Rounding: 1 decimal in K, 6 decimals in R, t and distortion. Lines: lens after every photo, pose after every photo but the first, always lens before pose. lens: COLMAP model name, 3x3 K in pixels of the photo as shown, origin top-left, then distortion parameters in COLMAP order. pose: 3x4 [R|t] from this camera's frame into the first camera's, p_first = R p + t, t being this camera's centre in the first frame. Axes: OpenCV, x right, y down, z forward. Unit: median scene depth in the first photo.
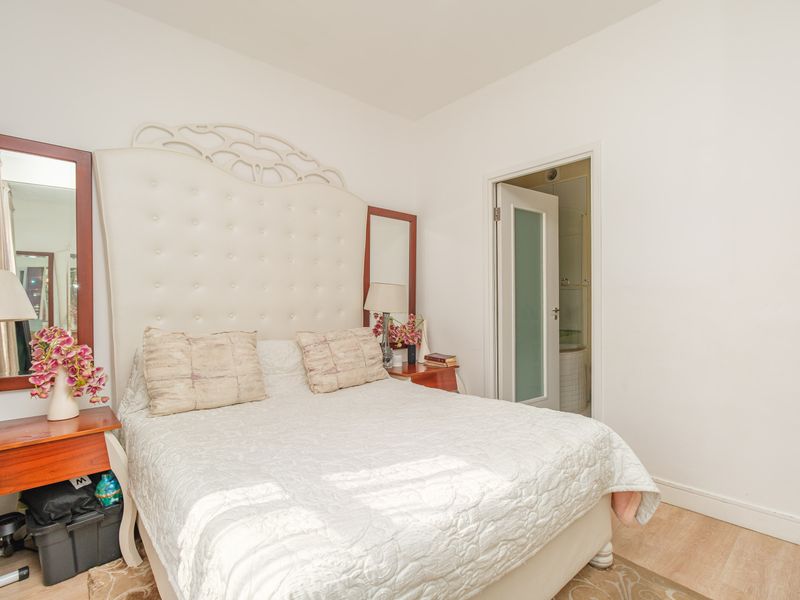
lens RADIAL K [[410.1, 0, 402.4], [0, 410.1, 312.8], [0, 0, 1]] dist [-0.002013, 0.000008]
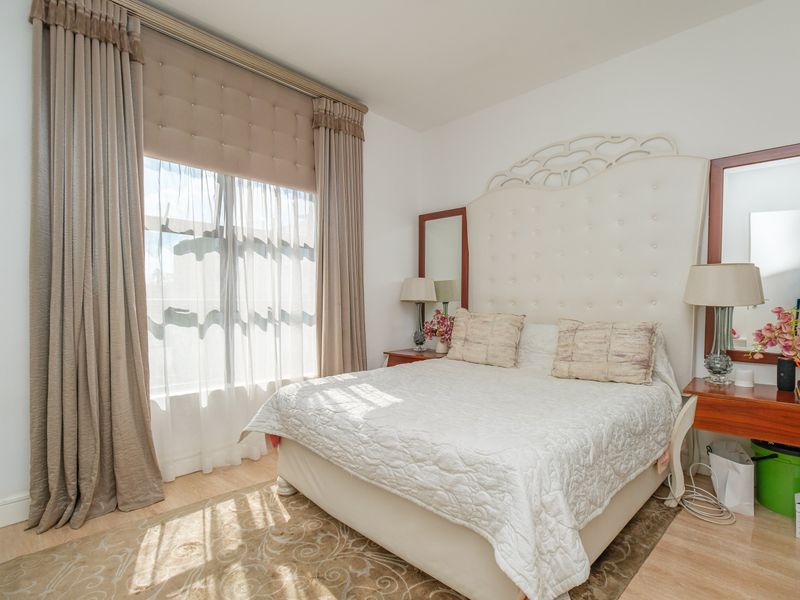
lens RADIAL K [[410.1, 0, 402.4], [0, 410.1, 312.8], [0, 0, 1]] dist [-0.002013, 0.000008]
pose [[0.053939, 0.026387, -0.998196, 0.808520], [-0.041713, 0.998838, 0.024150, 0.022744], [0.997673, 0.040335, 0.054977, 0.541931]]
